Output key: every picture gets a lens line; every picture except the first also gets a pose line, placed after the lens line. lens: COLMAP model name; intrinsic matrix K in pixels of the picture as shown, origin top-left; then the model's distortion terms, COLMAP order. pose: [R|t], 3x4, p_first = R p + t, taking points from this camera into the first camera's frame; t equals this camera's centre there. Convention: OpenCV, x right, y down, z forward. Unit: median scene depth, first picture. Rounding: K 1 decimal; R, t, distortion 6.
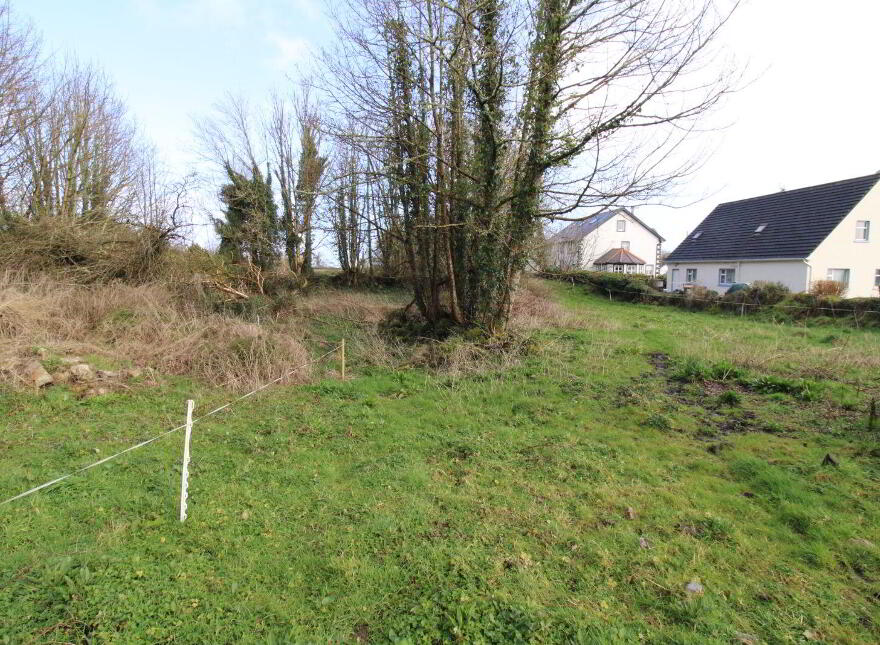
lens RADIAL K [[822.8, 0, 438.6], [0, 822.8, 327.6], [0, 0, 1]] dist [0.044143, 0.000000]
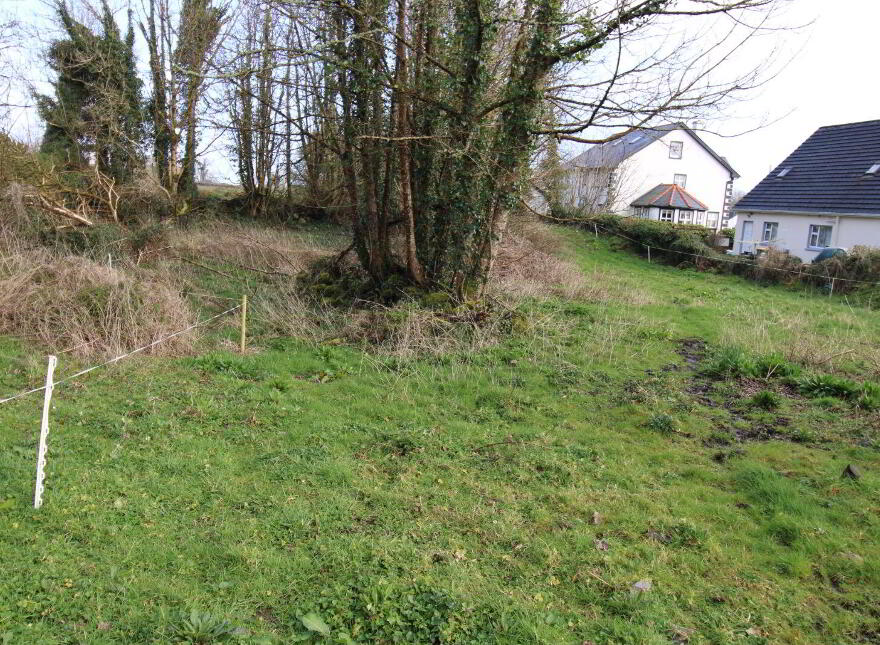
lens RADIAL K [[822.8, 0, 435.4], [0, 822.8, 327.5], [0, 0, 1]] dist [0.044143, 0.000000]
pose [[0.994528, 0.049974, 0.091739, -0.018834], [-0.055446, 0.996770, 0.058105, -0.008085], [-0.088539, -0.062873, 0.994086, 0.291020]]
